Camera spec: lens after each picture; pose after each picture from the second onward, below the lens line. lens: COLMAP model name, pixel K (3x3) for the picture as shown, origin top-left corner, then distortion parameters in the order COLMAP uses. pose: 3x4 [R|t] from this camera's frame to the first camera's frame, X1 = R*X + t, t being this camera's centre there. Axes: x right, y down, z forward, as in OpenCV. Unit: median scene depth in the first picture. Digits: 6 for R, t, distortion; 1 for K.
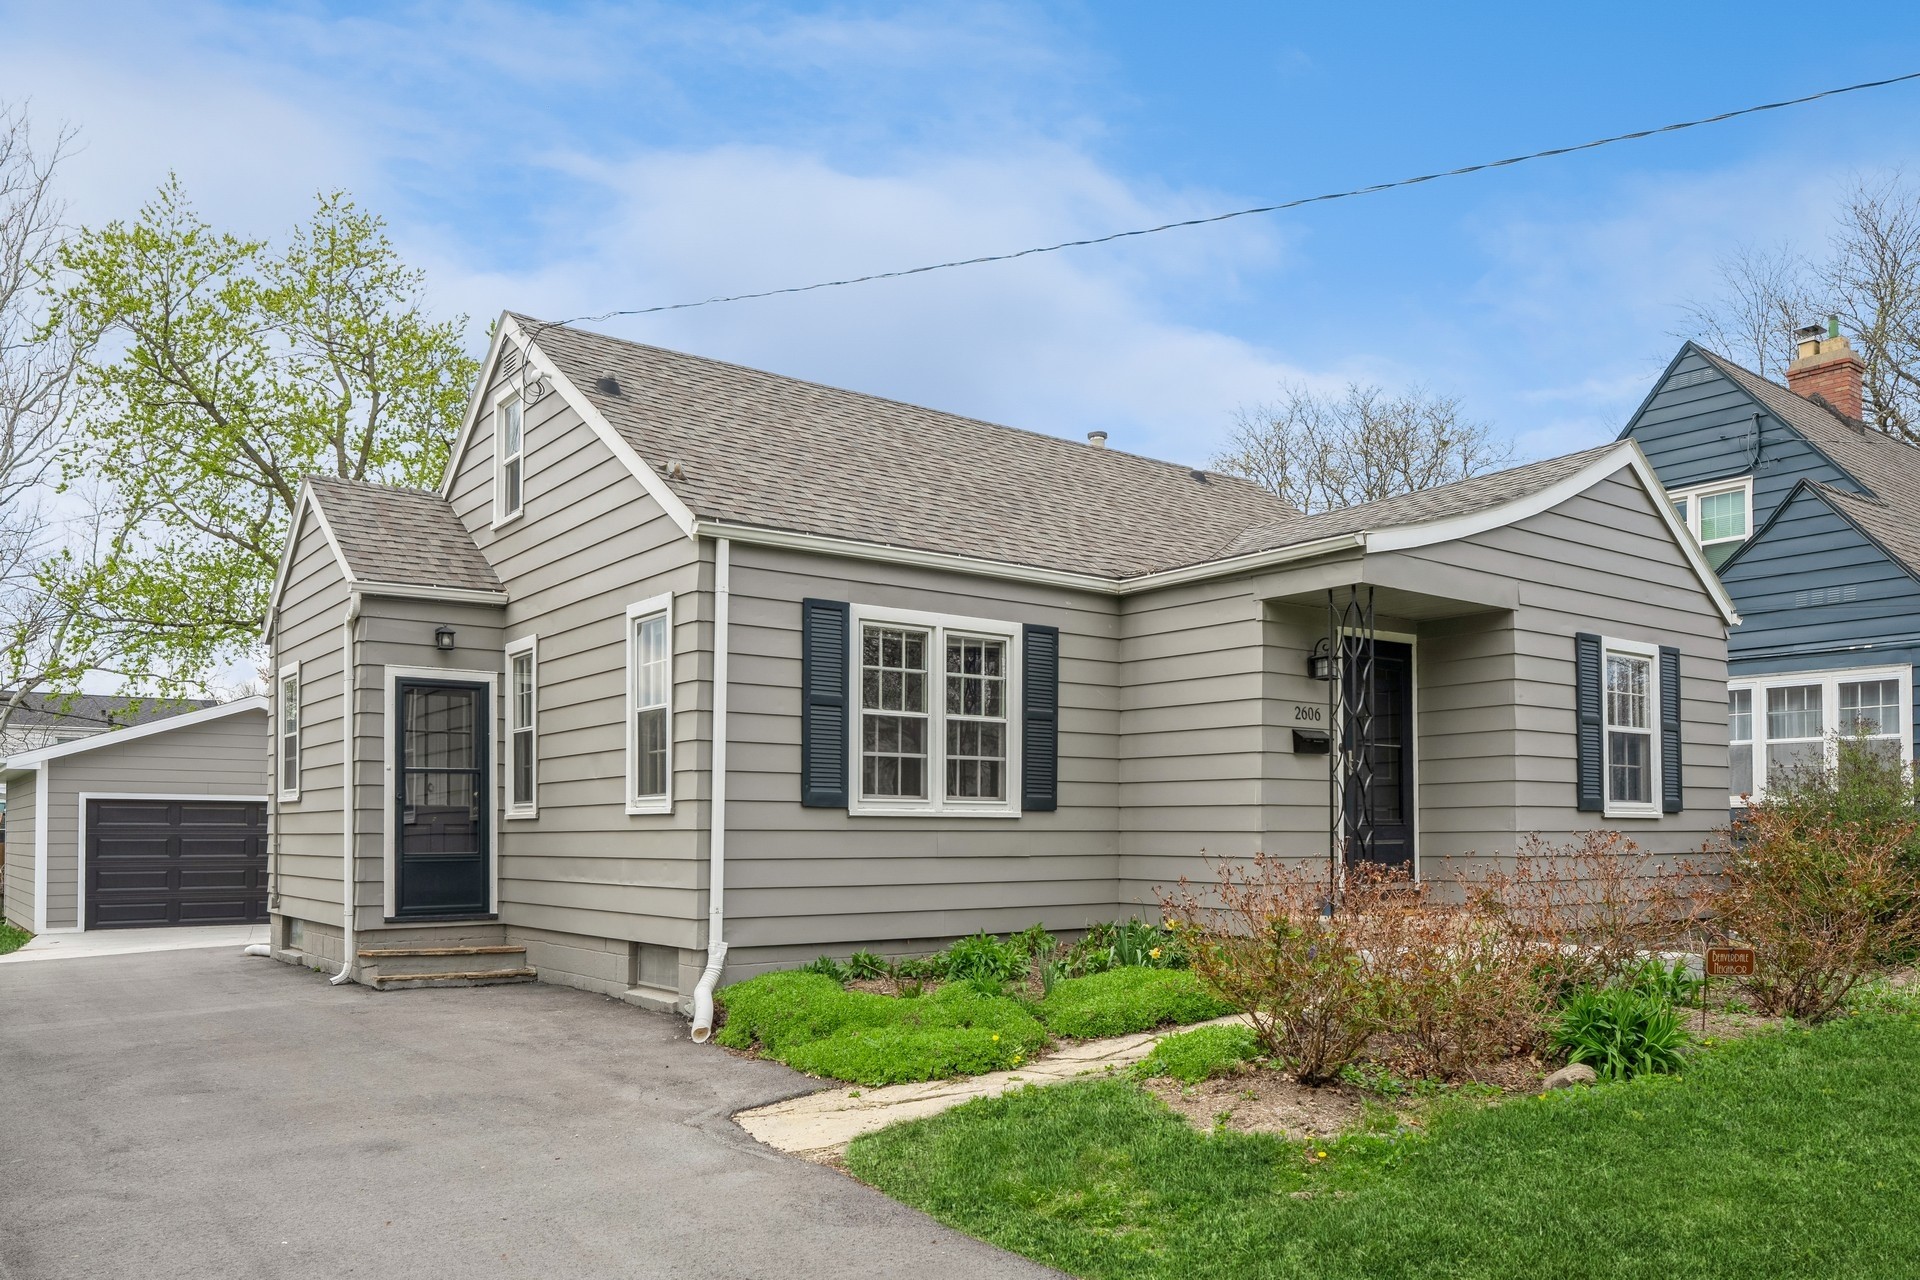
lens RADIAL K [[1411.8, 0, 969.3], [0, 1411.8, 783.1], [0, 0, 1]] dist [-0.010776, 0.010089]
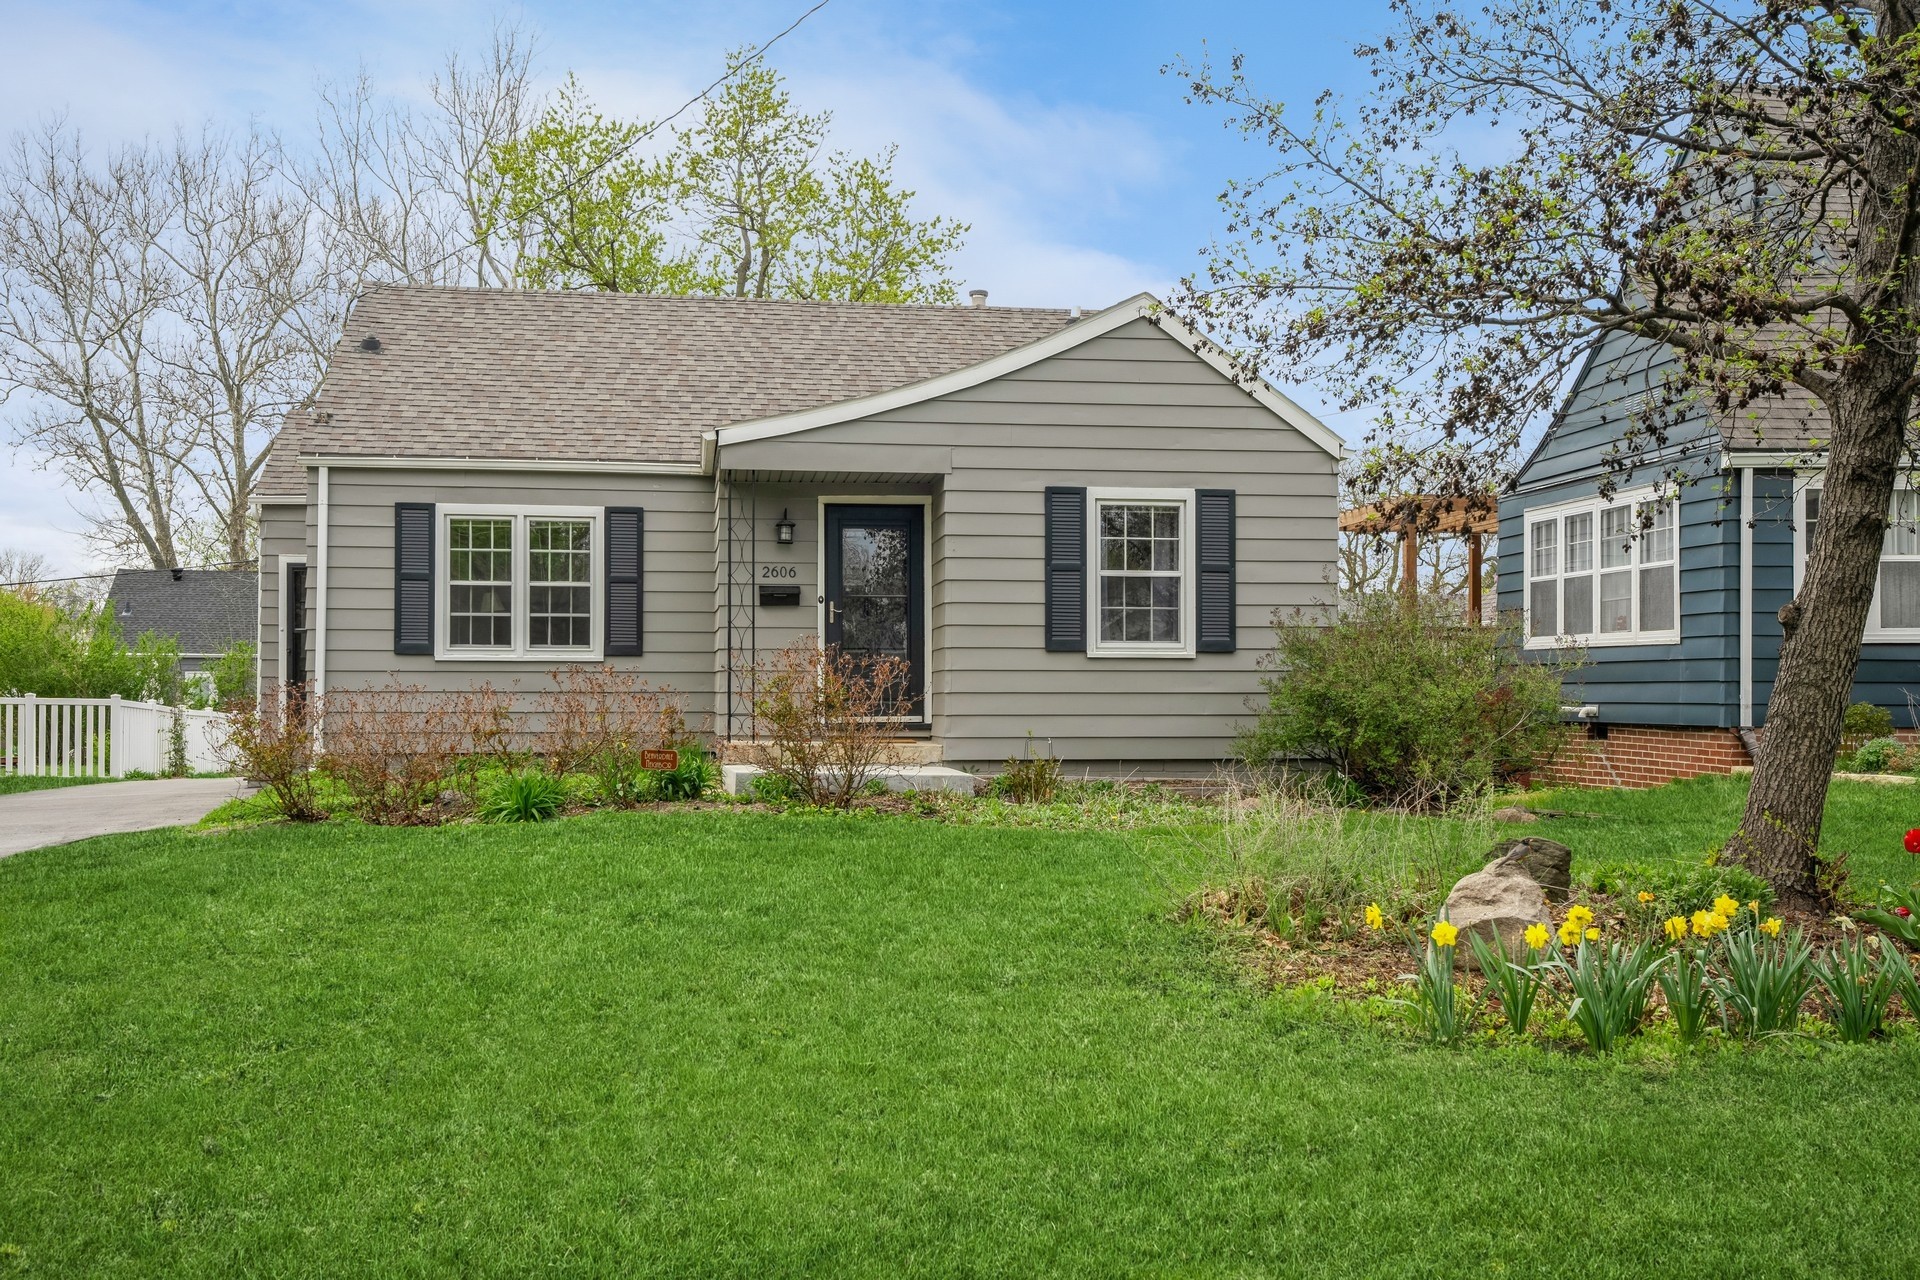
lens RADIAL K [[1835.2, 0, 974.1], [0, 1835.2, 643.3], [0, 0, 1]] dist [0.062628, 0.000000]
pose [[0.876542, -0.012684, -0.481158, 1.086824], [0.015533, 0.999877, 0.001940, 0.010137], [0.481075, -0.009174, 0.876632, -0.272473]]
